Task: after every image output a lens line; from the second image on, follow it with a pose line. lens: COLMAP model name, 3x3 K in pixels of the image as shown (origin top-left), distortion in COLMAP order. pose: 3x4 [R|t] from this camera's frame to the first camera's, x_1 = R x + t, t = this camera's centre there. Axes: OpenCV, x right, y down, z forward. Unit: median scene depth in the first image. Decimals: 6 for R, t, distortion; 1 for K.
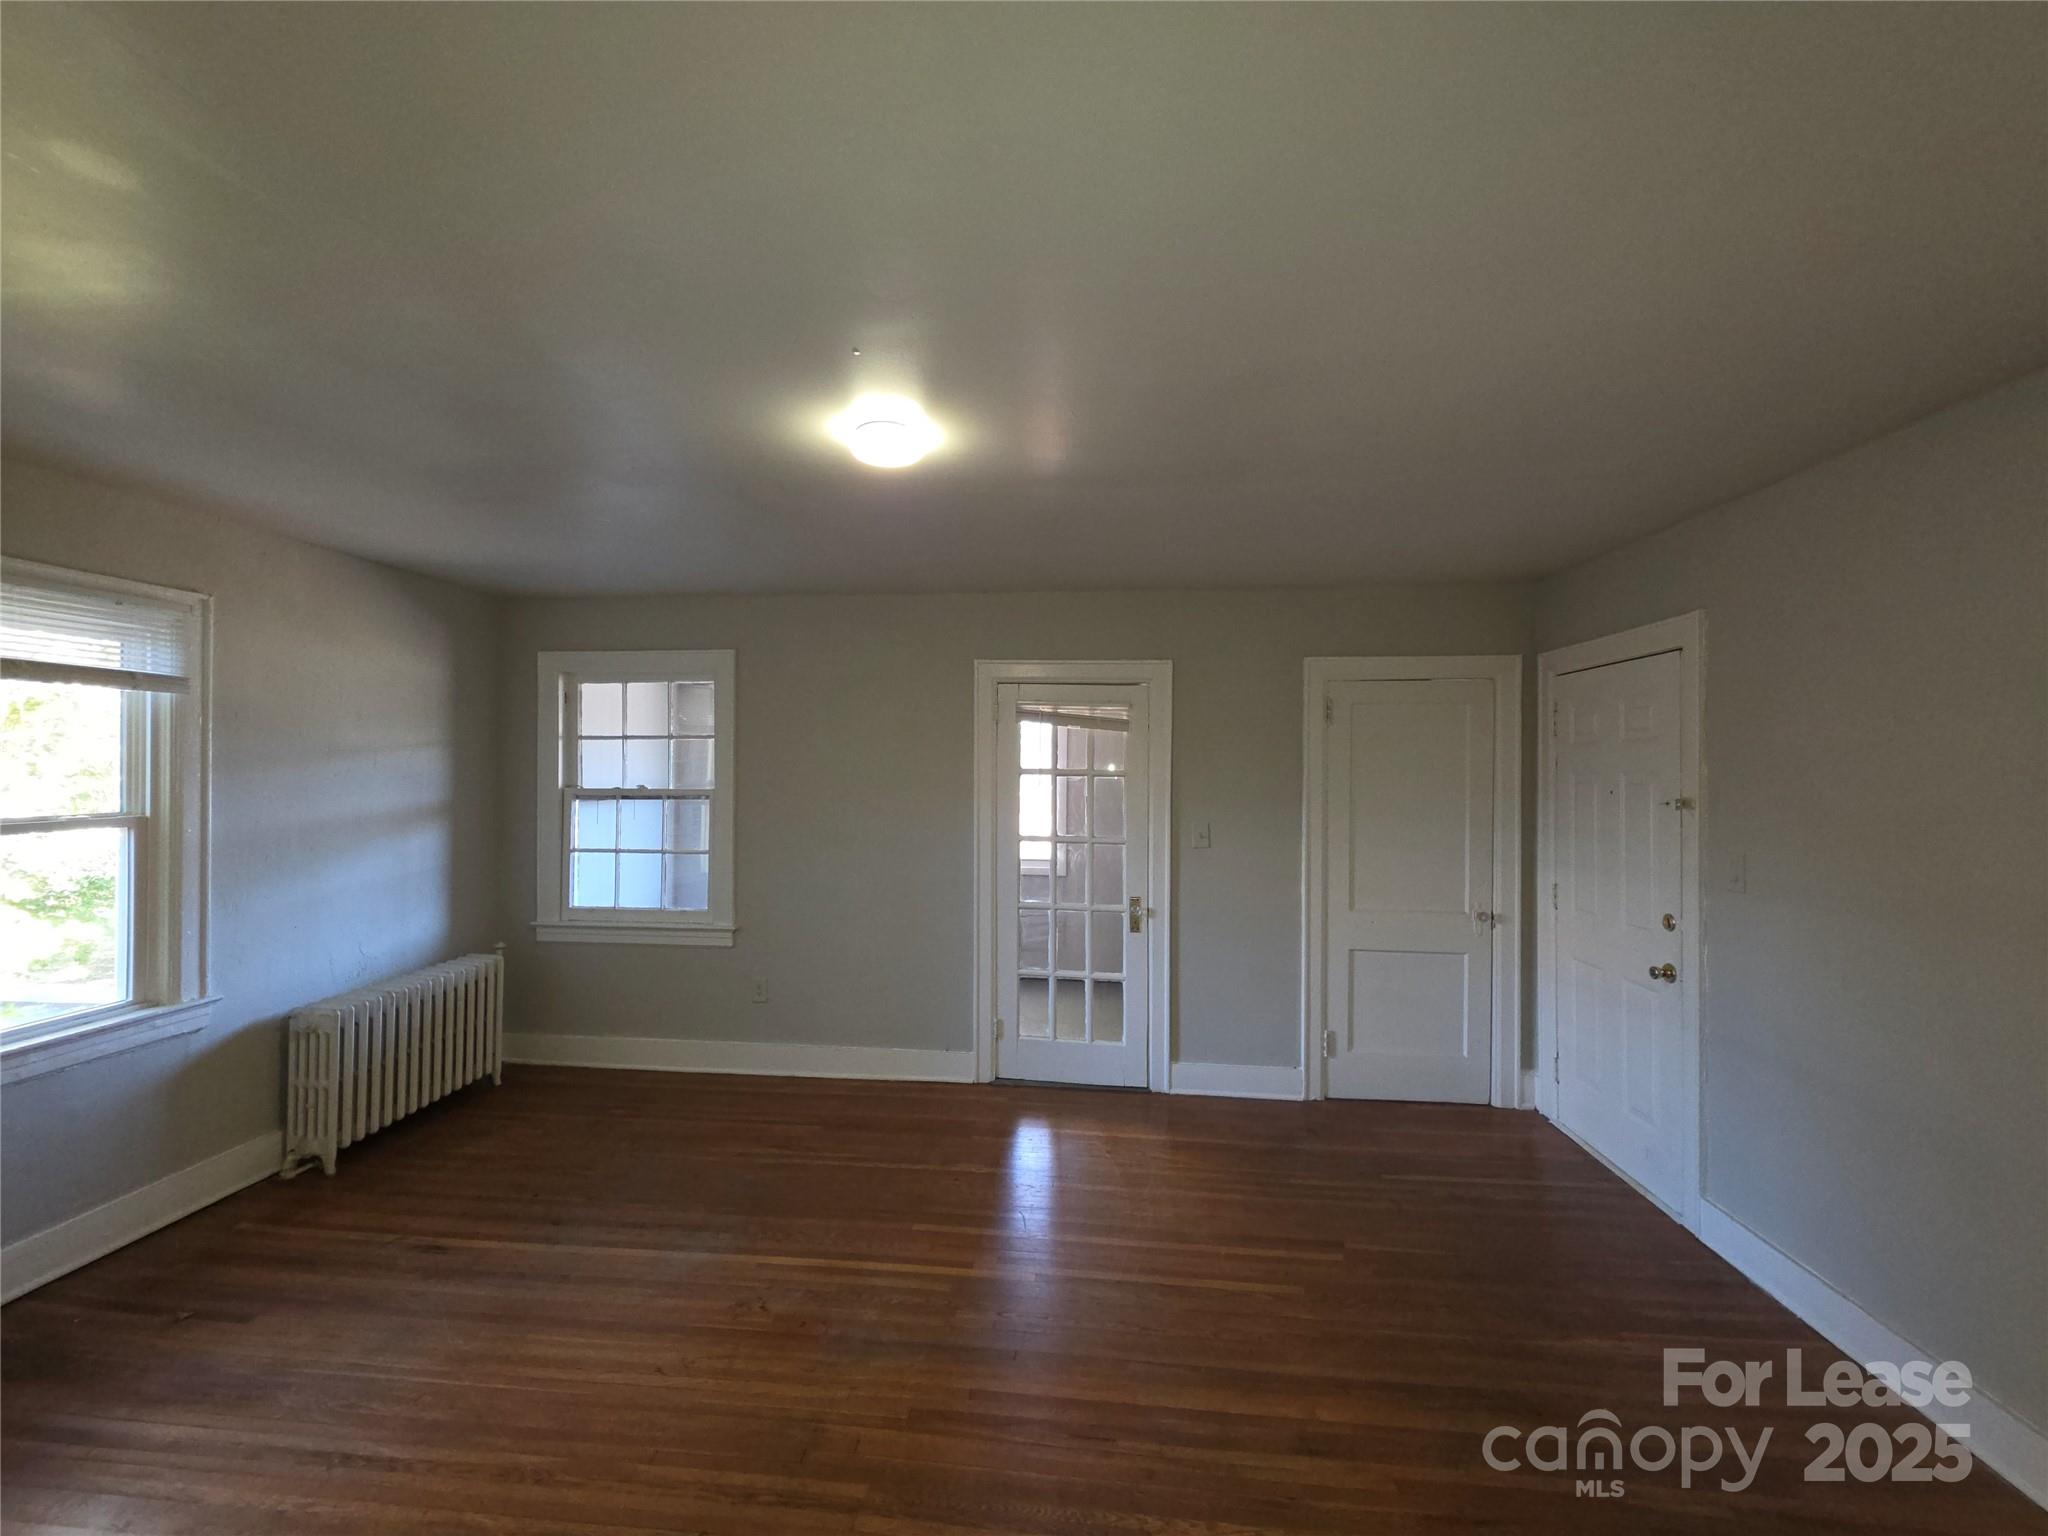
lens RADIAL K [[821.1, 0, 1009.8], [0, 821.1, 763.5], [0, 0, 1]] dist [0.004081, -0.000924]
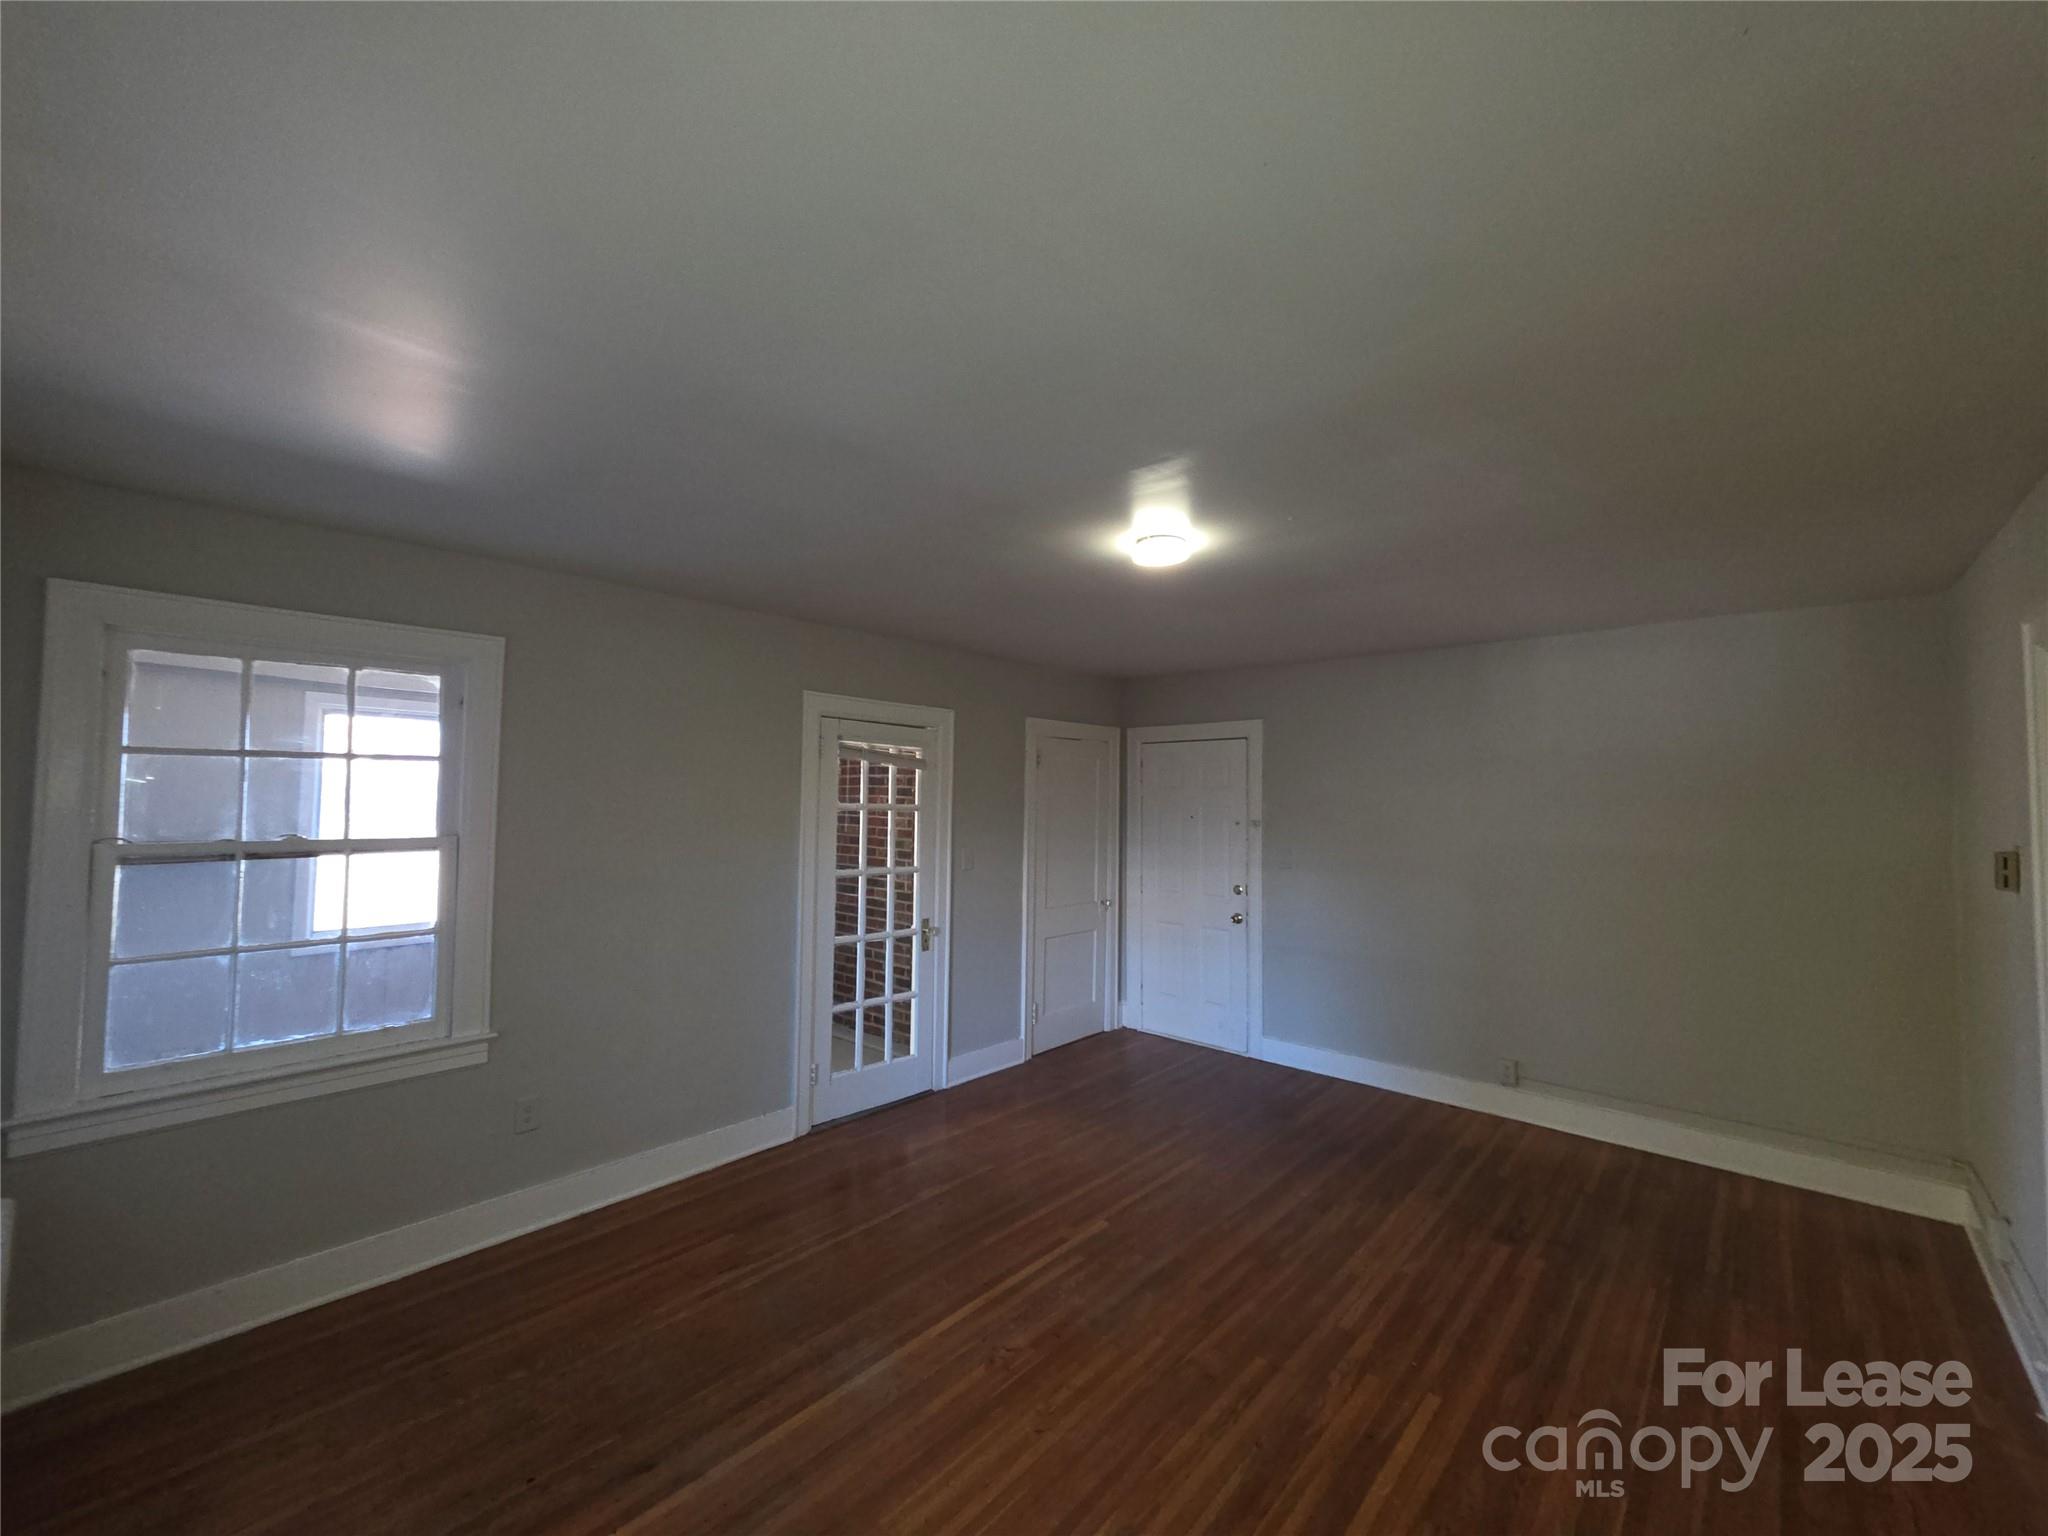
lens RADIAL K [[821.1, 0, 1029.6], [0, 821.1, 765.0], [0, 0, 1]] dist [0.004081, -0.000924]
pose [[0.587924, 0.032865, 0.808248, -0.709097], [-0.011242, 0.999410, -0.032461, -0.012058], [-0.808838, 0.009998, 0.587947, 0.243030]]
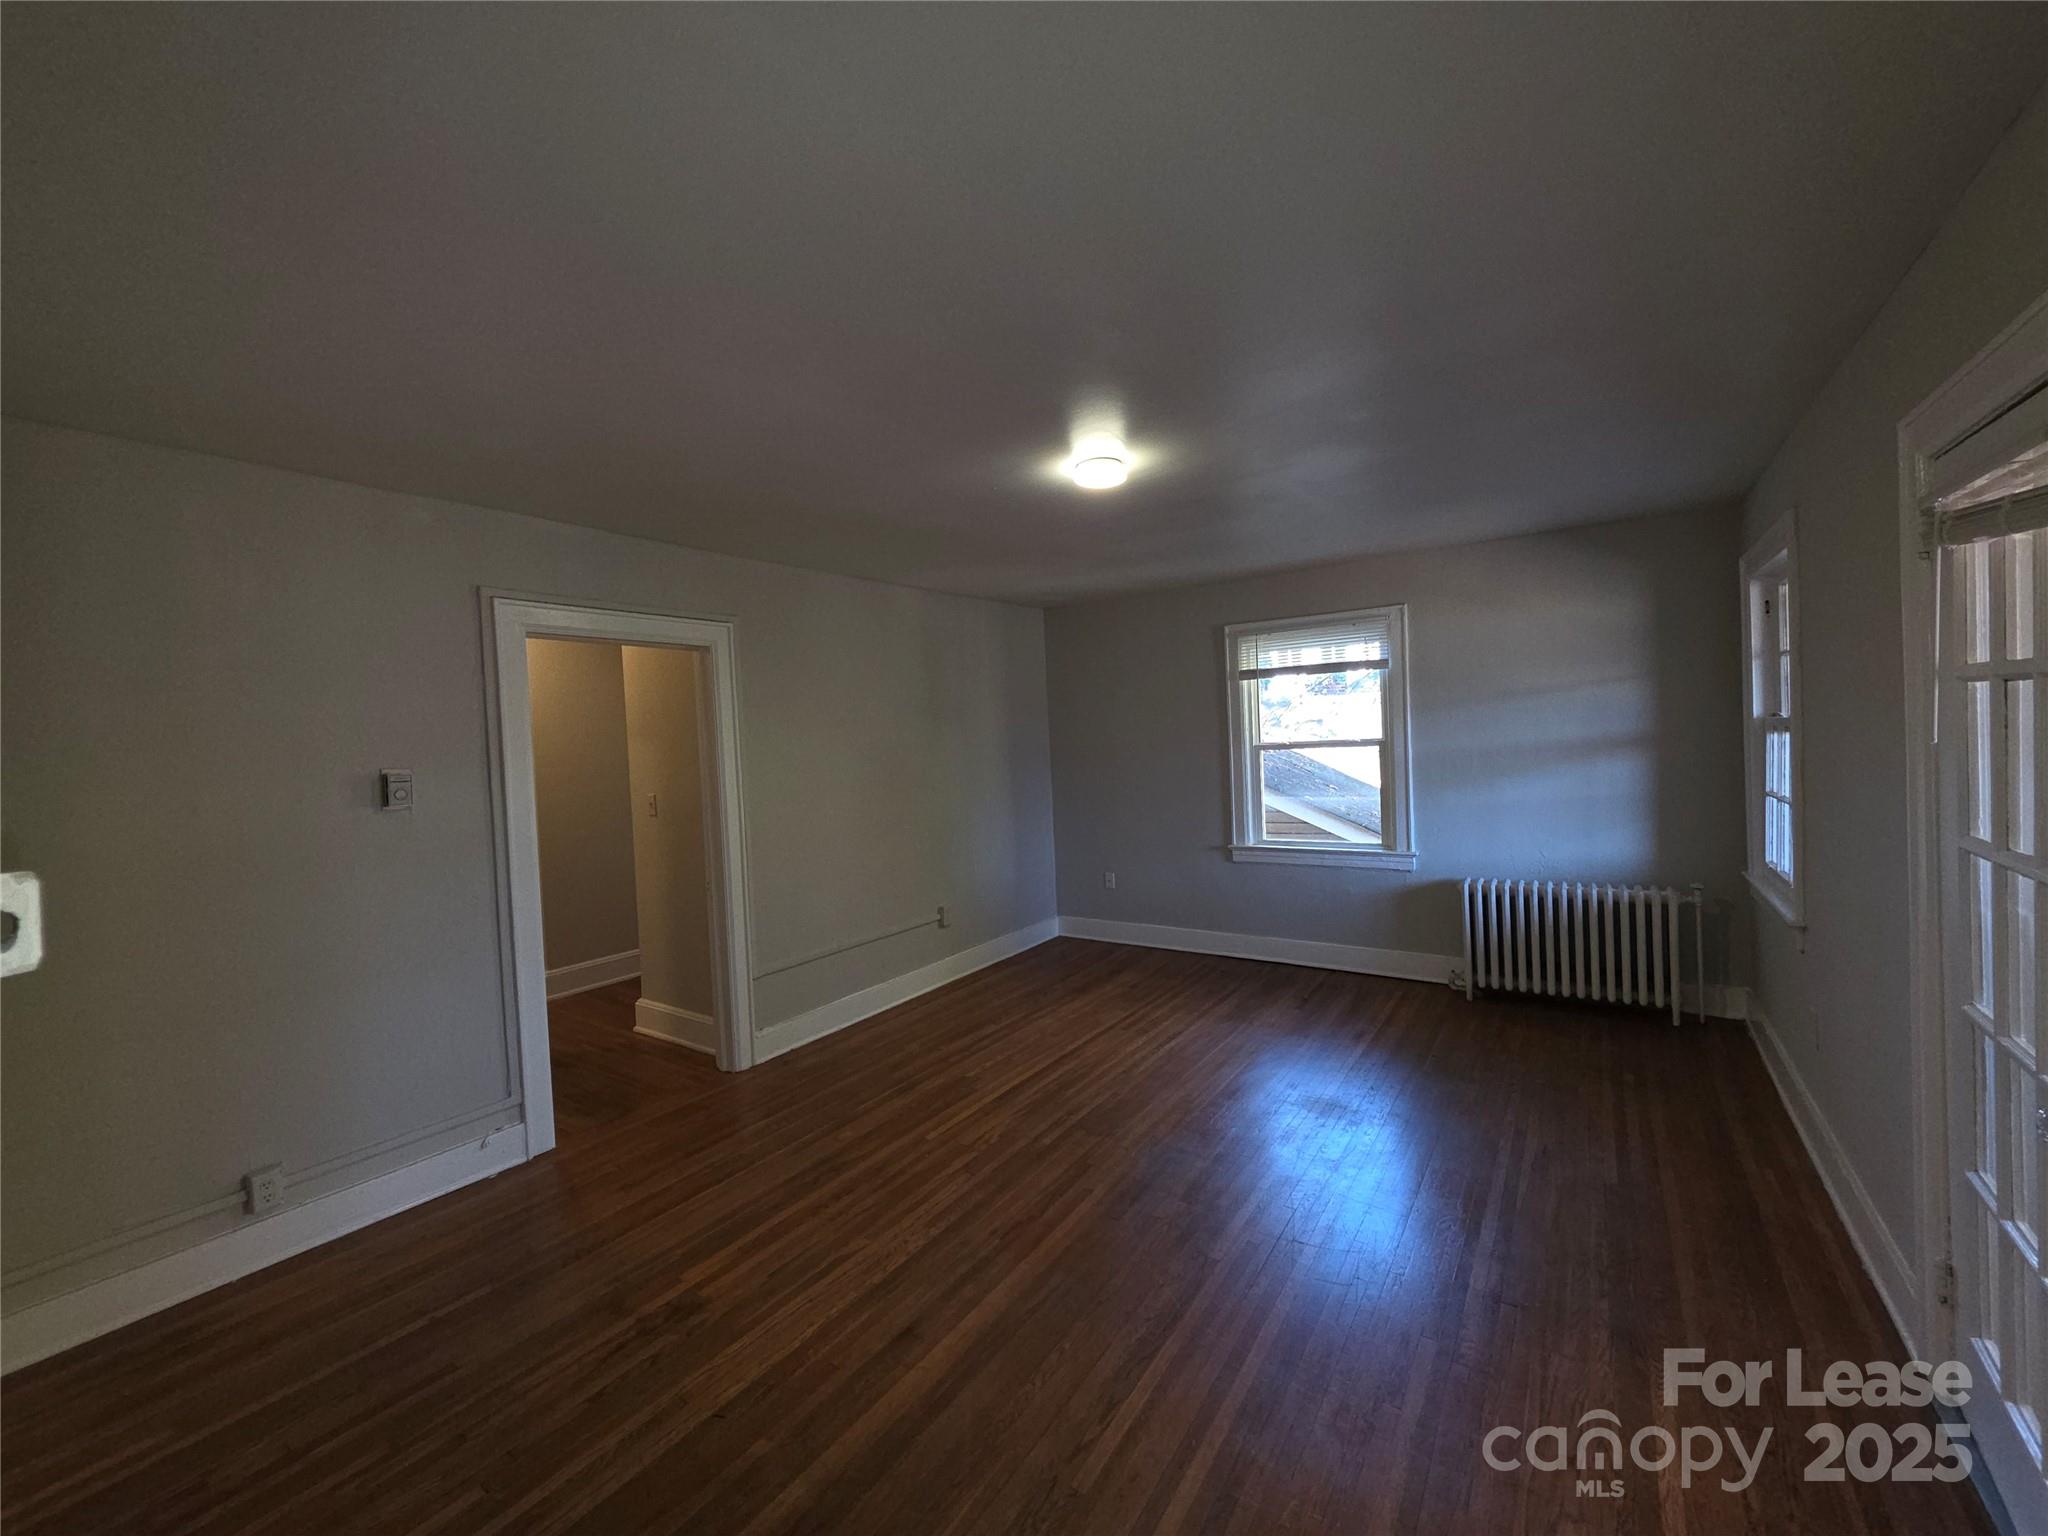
lens RADIAL K [[821.1, 0, 1030.9], [0, 821.1, 760.5], [0, 0, 1]] dist [0.004081, -0.000924]
pose [[-0.475203, 0.042401, -0.878854, 0.618390], [0.046878, 0.998640, 0.022833, 0.022954], [0.878627, -0.030348, -0.476544, 0.858751]]
